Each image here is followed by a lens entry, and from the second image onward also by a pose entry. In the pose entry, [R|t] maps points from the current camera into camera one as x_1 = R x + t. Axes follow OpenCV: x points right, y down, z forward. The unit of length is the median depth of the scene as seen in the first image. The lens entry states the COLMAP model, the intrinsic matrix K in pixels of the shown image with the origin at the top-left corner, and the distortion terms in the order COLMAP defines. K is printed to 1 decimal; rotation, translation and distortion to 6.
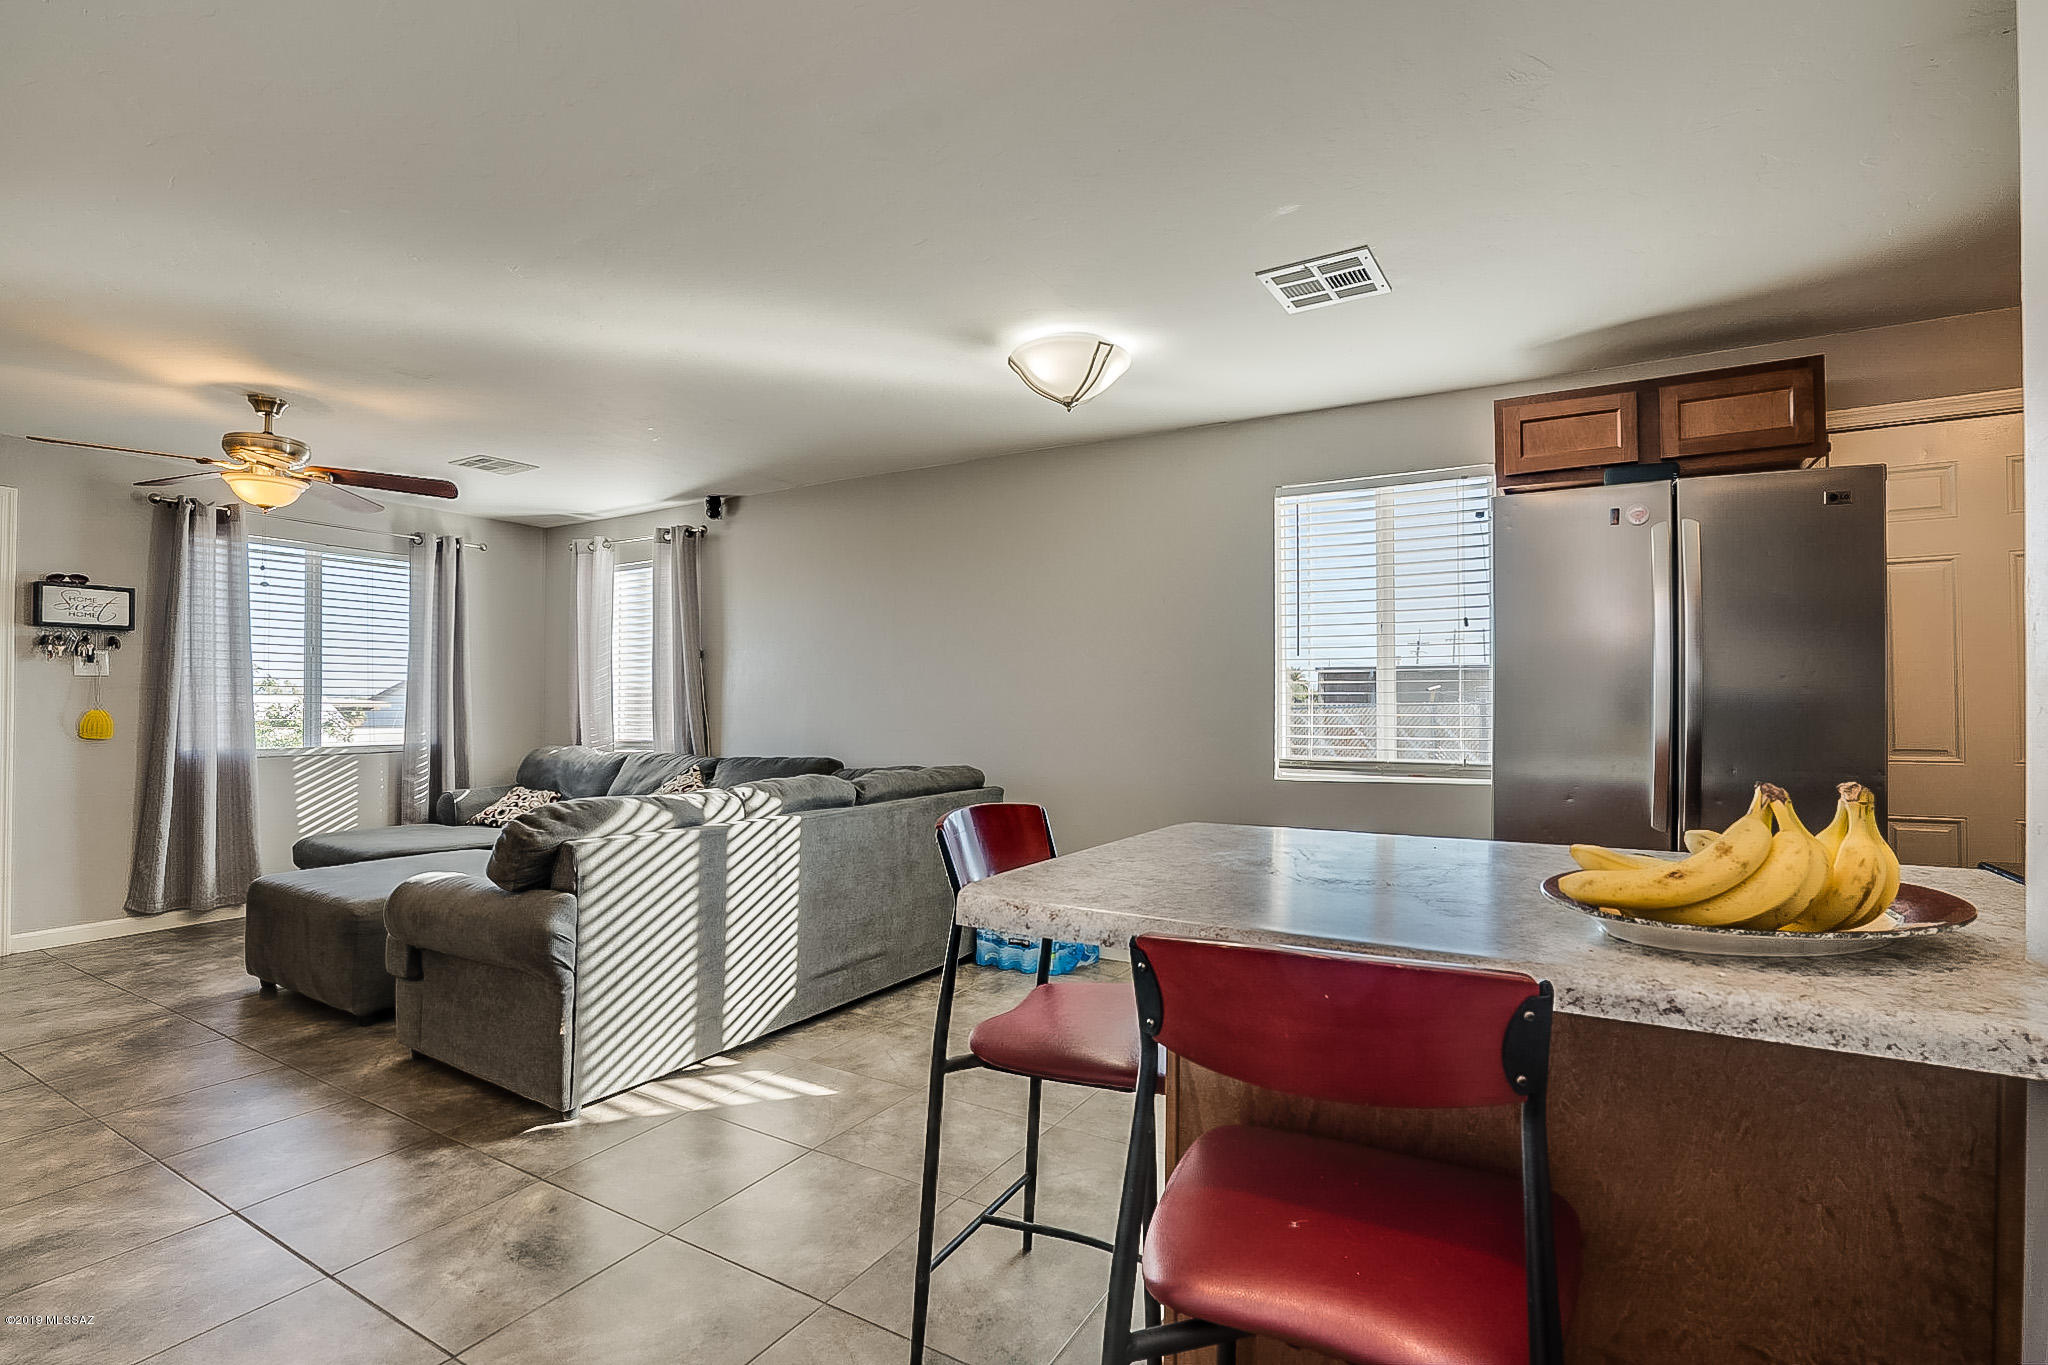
lens RADIAL K [[945.6, 0, 1028.2], [0, 945.6, 703.2], [0, 0, 1]] dist [-0.031092, 0.008267]
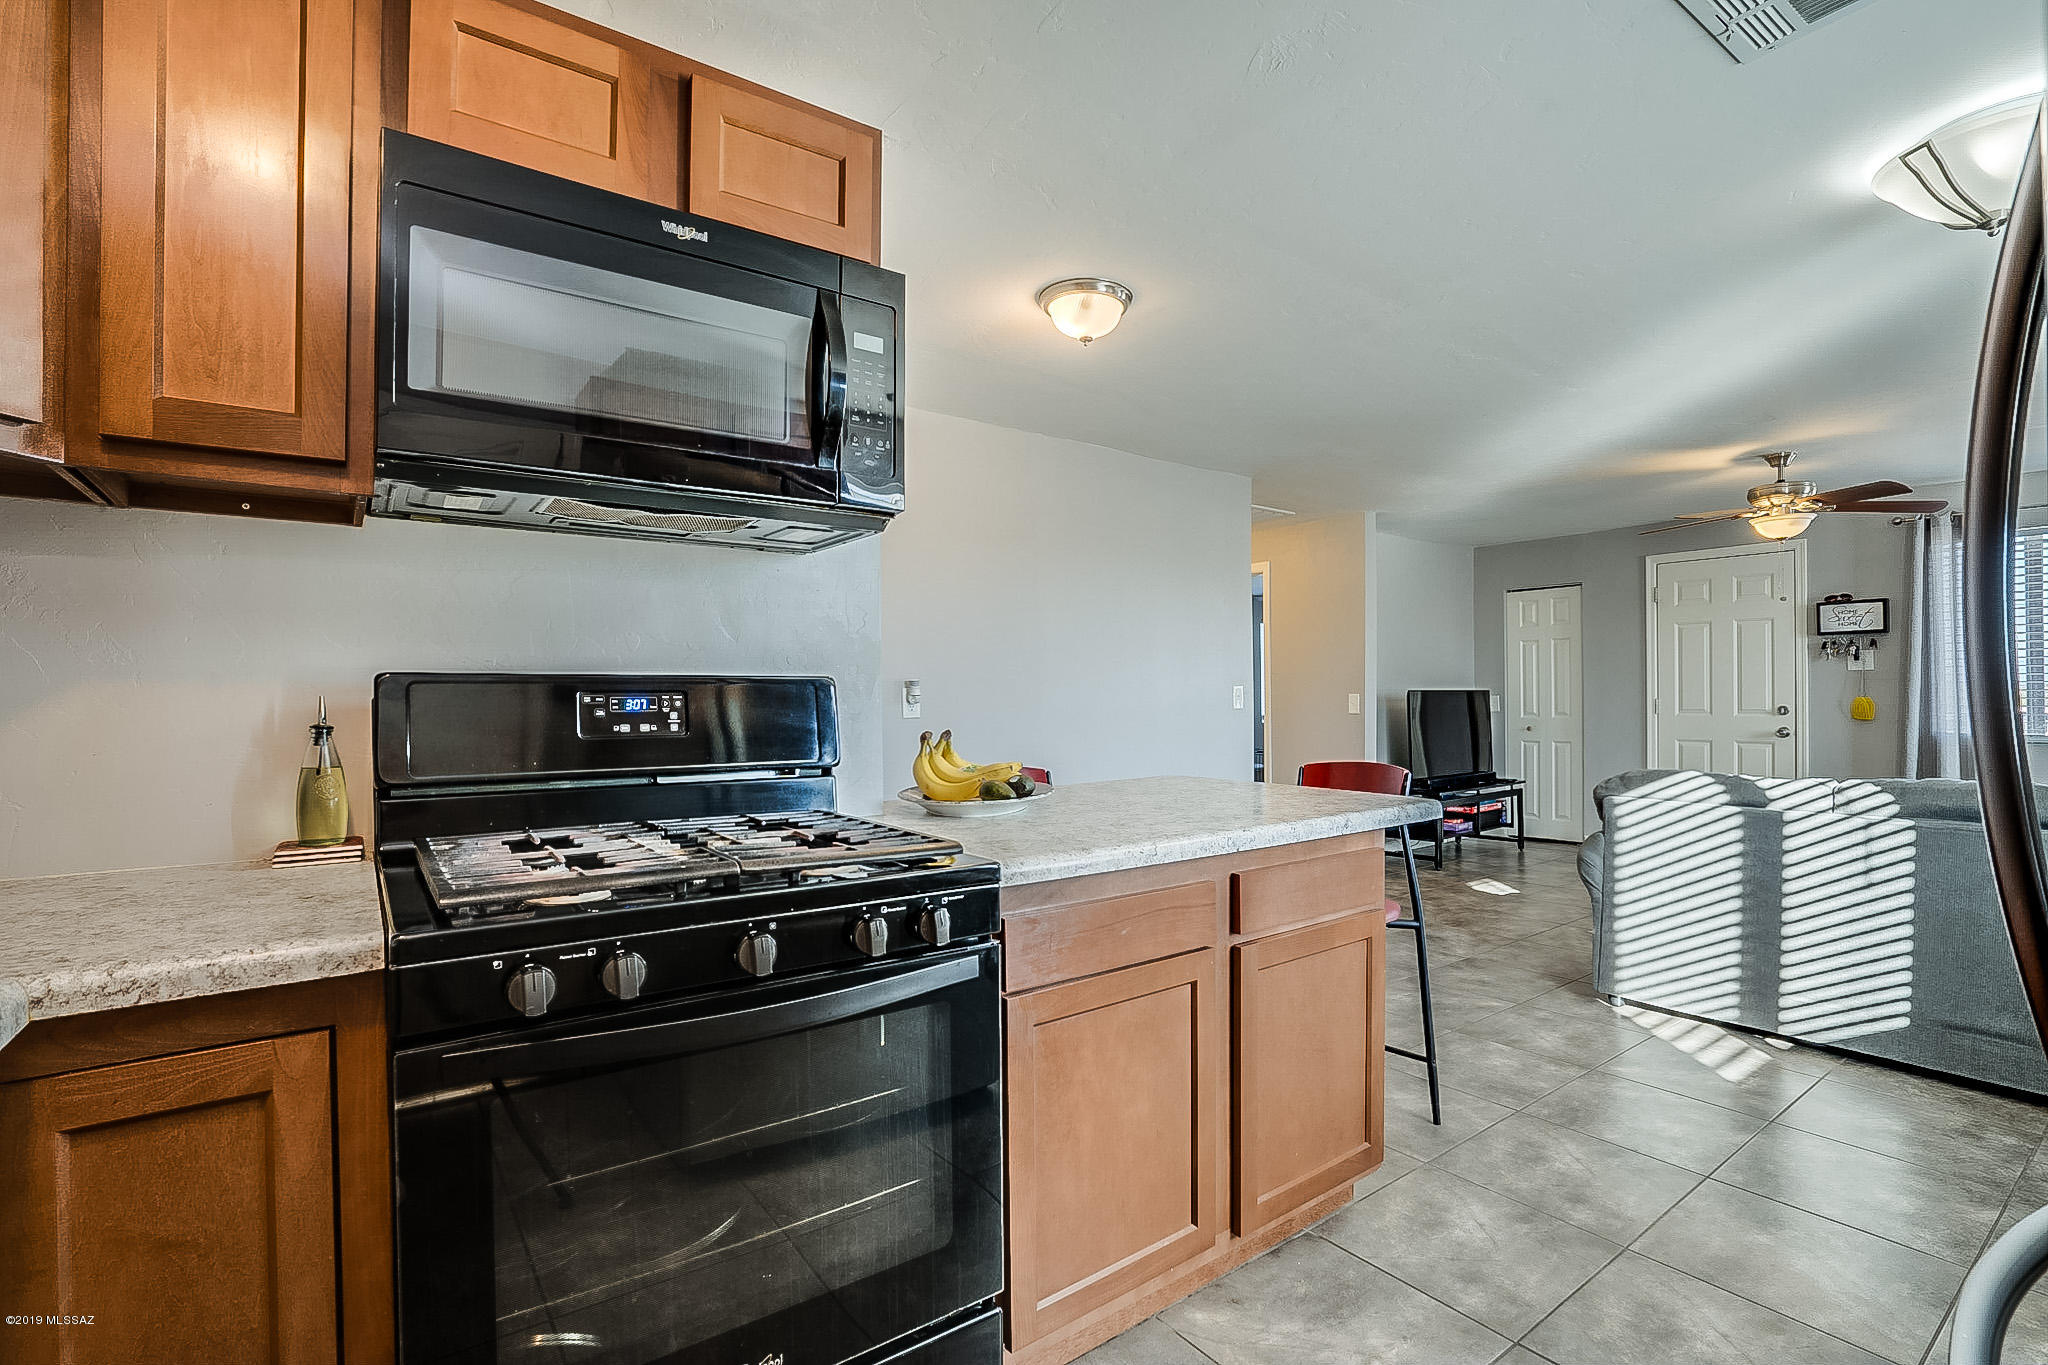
lens RADIAL K [[932.8, 0, 1025.2], [0, 932.8, 687.9], [0, 0, 1]] dist [-0.000860, -0.000060]
pose [[-0.394622, -0.008601, -0.918803, 0.630381], [0.005519, 0.999916, -0.011731, 0.003019], [0.918827, -0.009701, -0.394542, 0.447856]]
